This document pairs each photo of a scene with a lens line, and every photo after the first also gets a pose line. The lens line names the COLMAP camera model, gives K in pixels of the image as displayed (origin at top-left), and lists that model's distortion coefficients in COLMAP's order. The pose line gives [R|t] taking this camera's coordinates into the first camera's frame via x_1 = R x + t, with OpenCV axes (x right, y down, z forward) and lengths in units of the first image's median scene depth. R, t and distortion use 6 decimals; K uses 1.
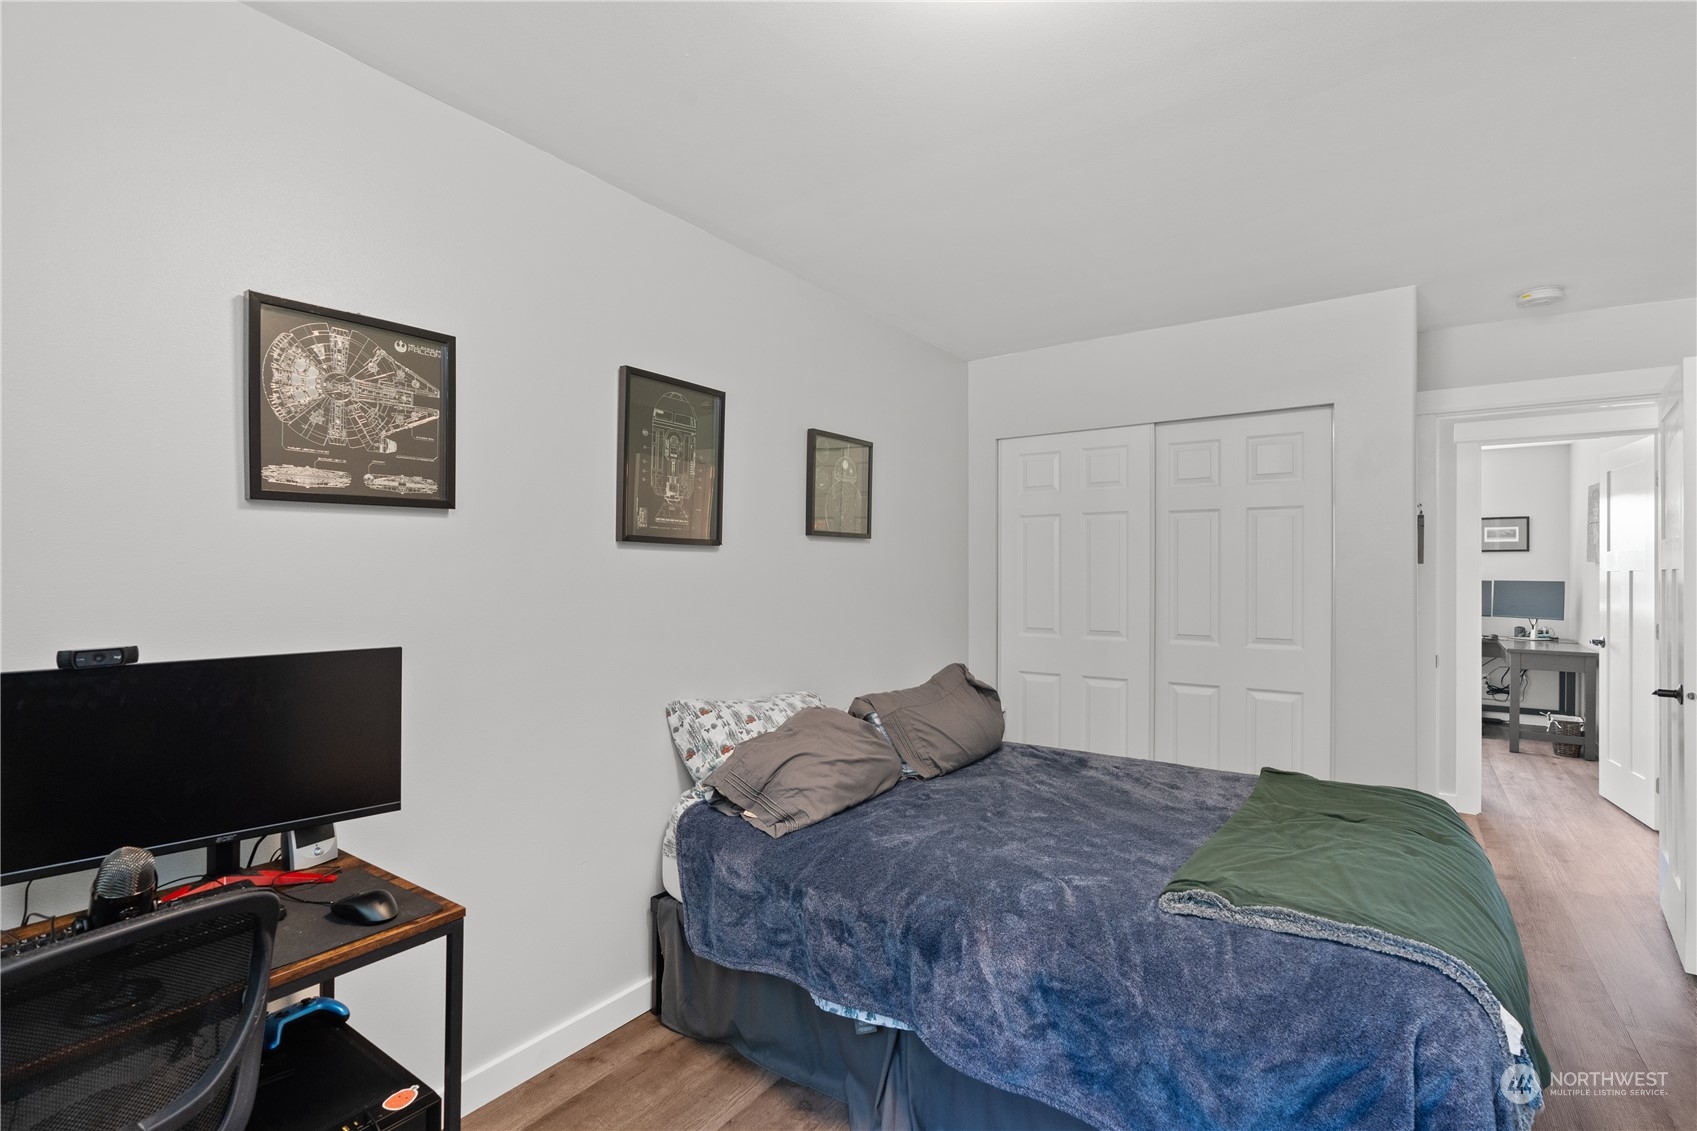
lens RADIAL K [[772.9, 0, 845.8], [0, 772.9, 567.6], [0, 0, 1]] dist [-0.008166, 0.002803]
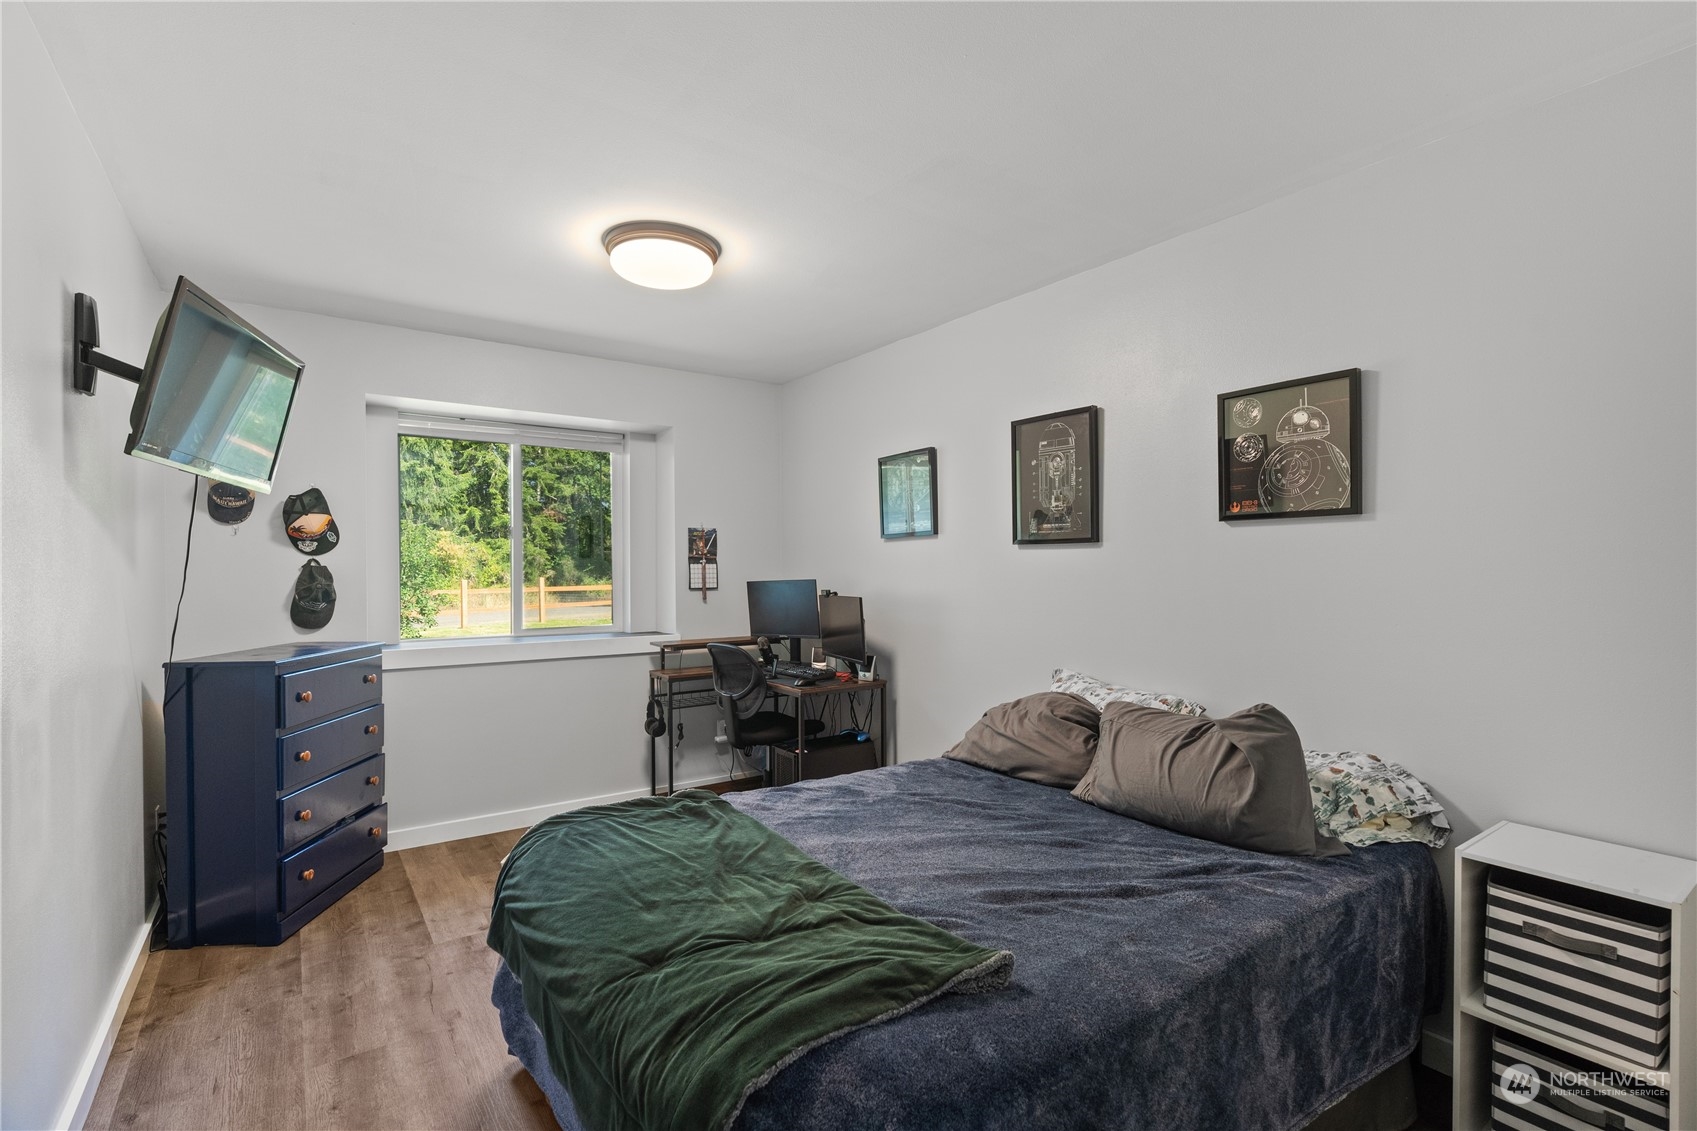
lens RADIAL K [[772.9, 0, 846.4], [0, 772.9, 569.0], [0, 0, 1]] dist [-0.008166, 0.002803]
pose [[-0.320602, -0.003873, -0.947206, 1.081149], [0.002143, 0.999986, -0.004814, 0.015956], [0.947212, -0.003573, -0.320589, 1.084316]]
